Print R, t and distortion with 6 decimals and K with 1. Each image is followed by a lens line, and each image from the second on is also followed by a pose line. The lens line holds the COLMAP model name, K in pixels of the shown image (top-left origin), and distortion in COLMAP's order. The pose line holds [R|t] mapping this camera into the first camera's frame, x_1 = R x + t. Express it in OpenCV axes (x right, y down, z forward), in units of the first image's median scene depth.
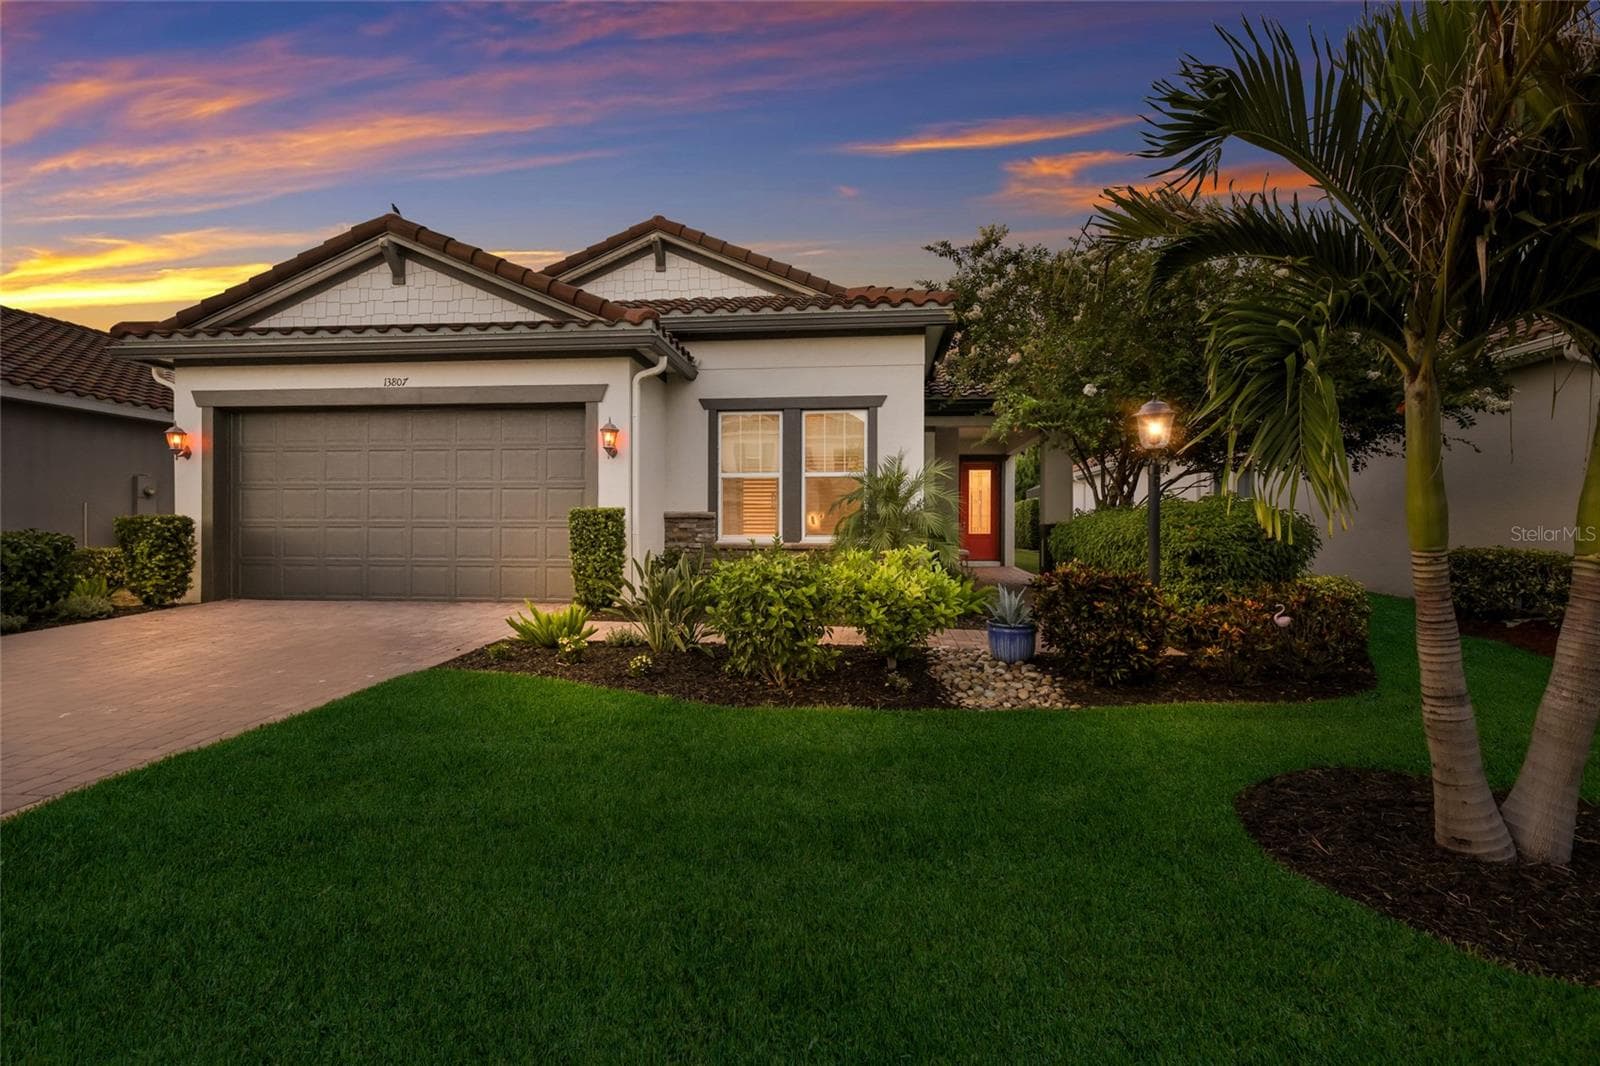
lens RADIAL K [[720.6, 0, 824.7], [0, 720.6, 529.8], [0, 0, 1]] dist [0.006304, 0.000332]
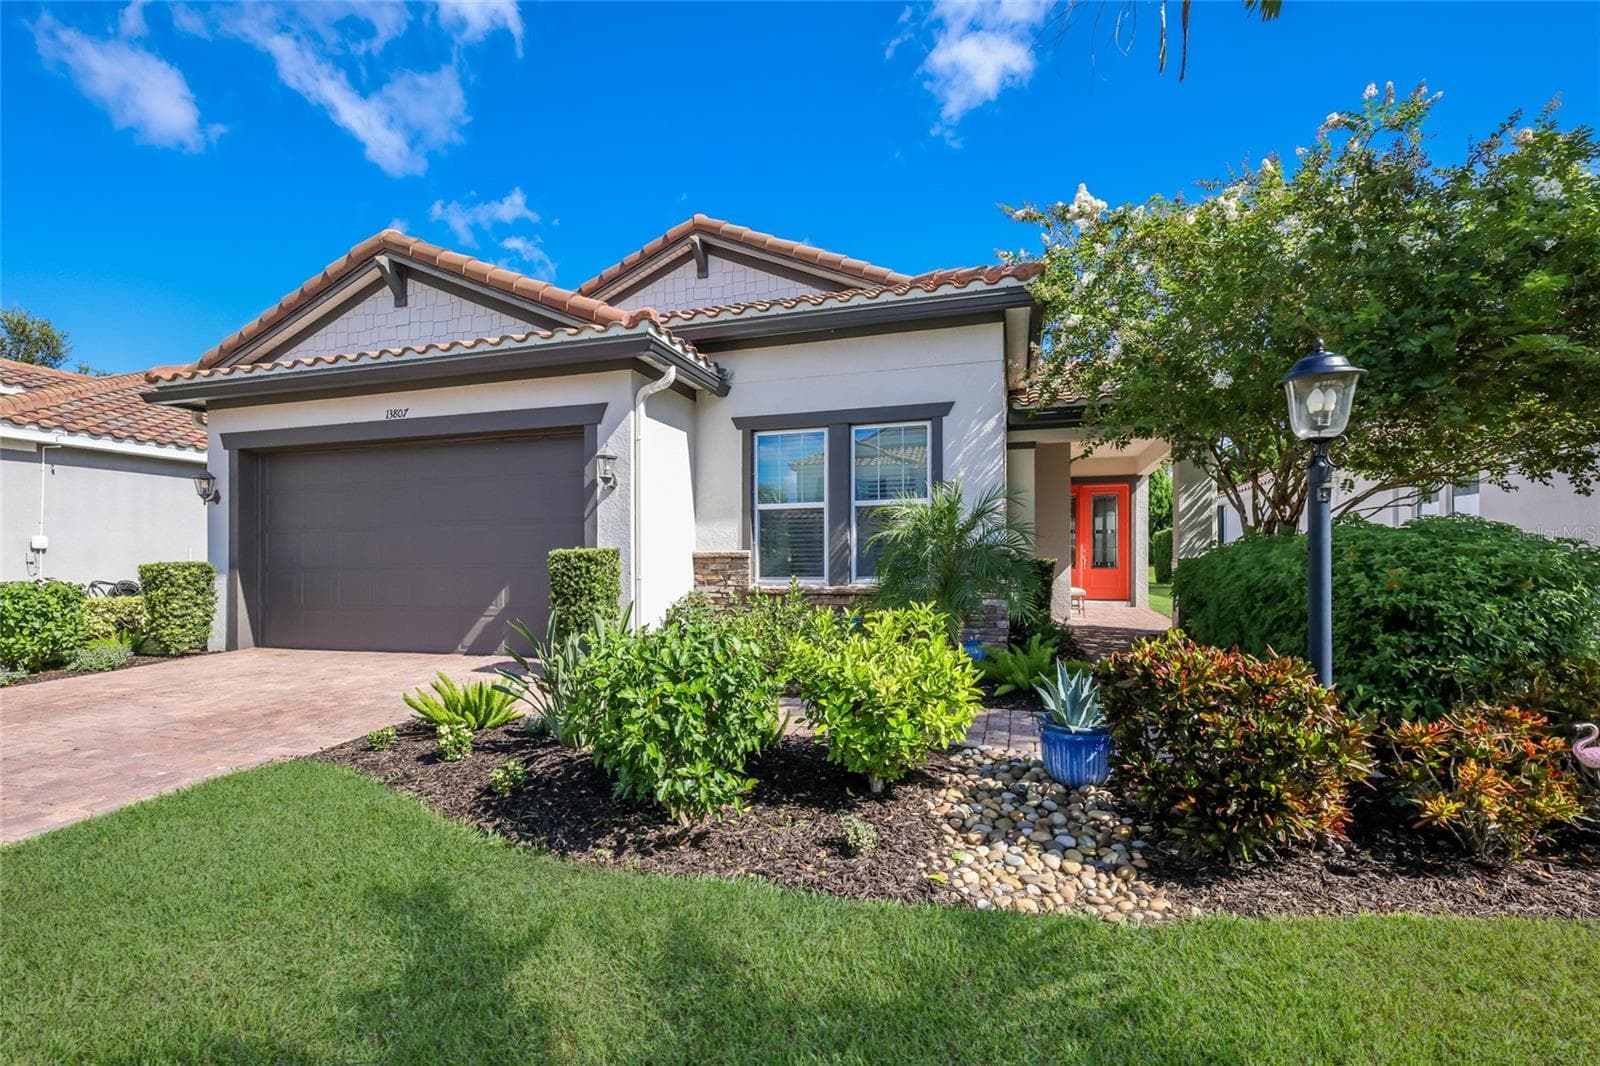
lens RADIAL K [[712.9, 0, 822.1], [0, 712.9, 562.5], [0, 0, 1]] dist [0.000787, -0.000100]
pose [[0.980534, -0.009346, -0.196128, 0.108967], [0.009422, 0.999955, -0.000543, -0.010406], [0.196124, -0.001315, 0.980578, 0.221954]]
